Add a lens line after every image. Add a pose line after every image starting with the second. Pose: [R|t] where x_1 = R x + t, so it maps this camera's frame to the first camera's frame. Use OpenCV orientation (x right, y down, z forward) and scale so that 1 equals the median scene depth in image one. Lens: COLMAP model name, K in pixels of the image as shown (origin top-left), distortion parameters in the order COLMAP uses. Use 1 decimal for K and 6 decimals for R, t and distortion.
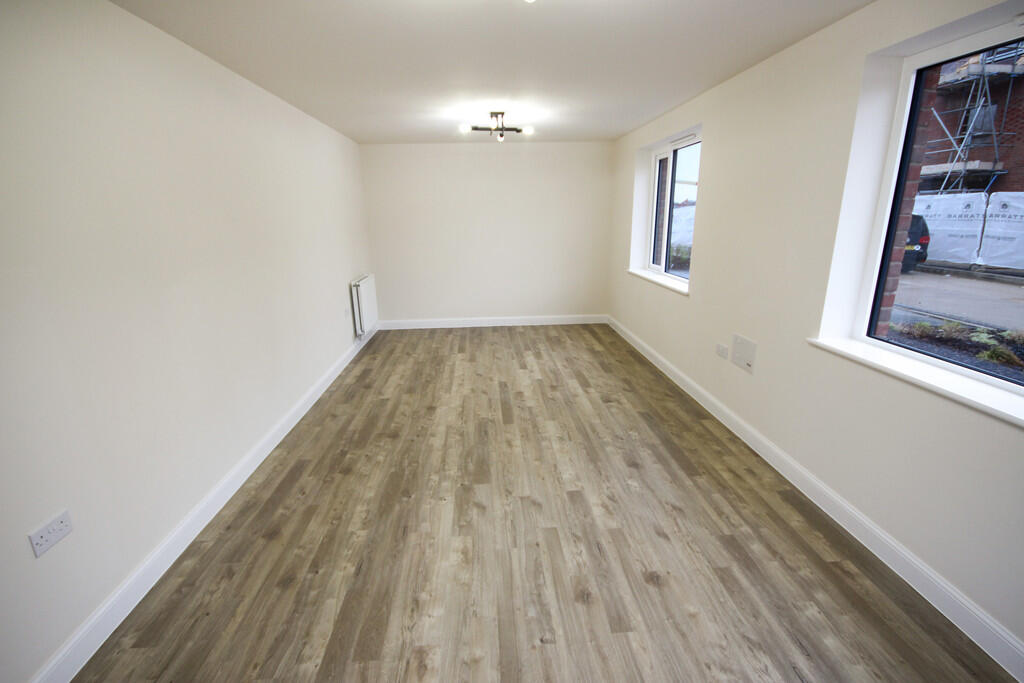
lens RADIAL K [[471.5, 0, 512.5], [0, 471.5, 339.9], [0, 0, 1]] dist [0.001438, 0.000343]
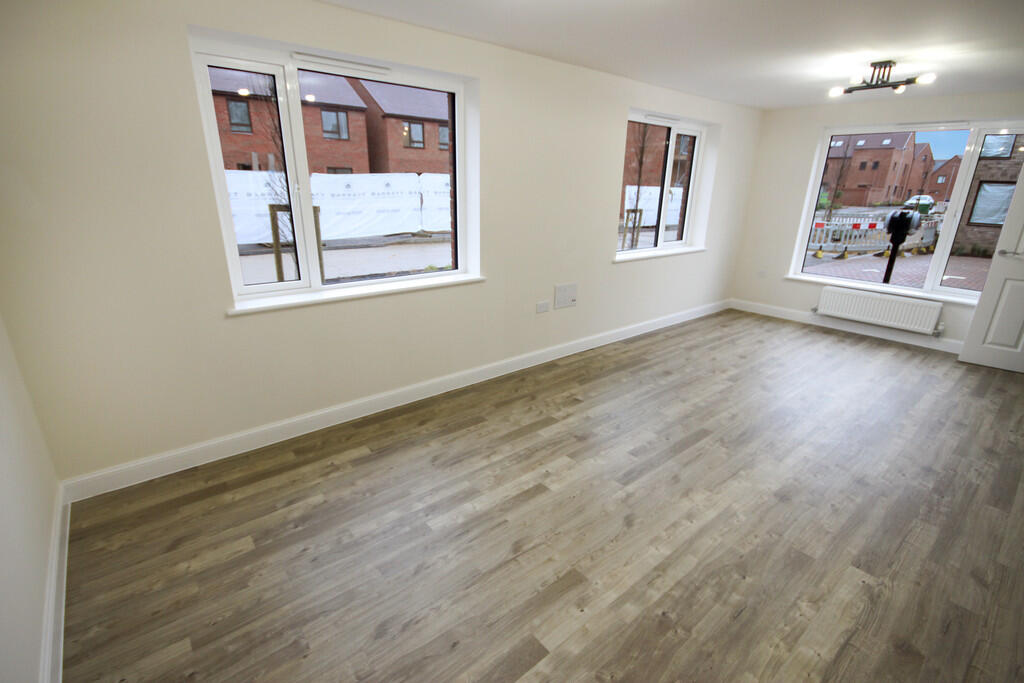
lens RADIAL K [[471.5, 0, 512.6], [0, 471.5, 346.3], [0, 0, 1]] dist [0.001438, 0.000343]
pose [[-0.588811, -0.257202, 0.766256, -0.385068], [0.200308, 0.872013, 0.446622, -0.383577], [-0.783057, 0.416463, -0.461931, 1.461251]]
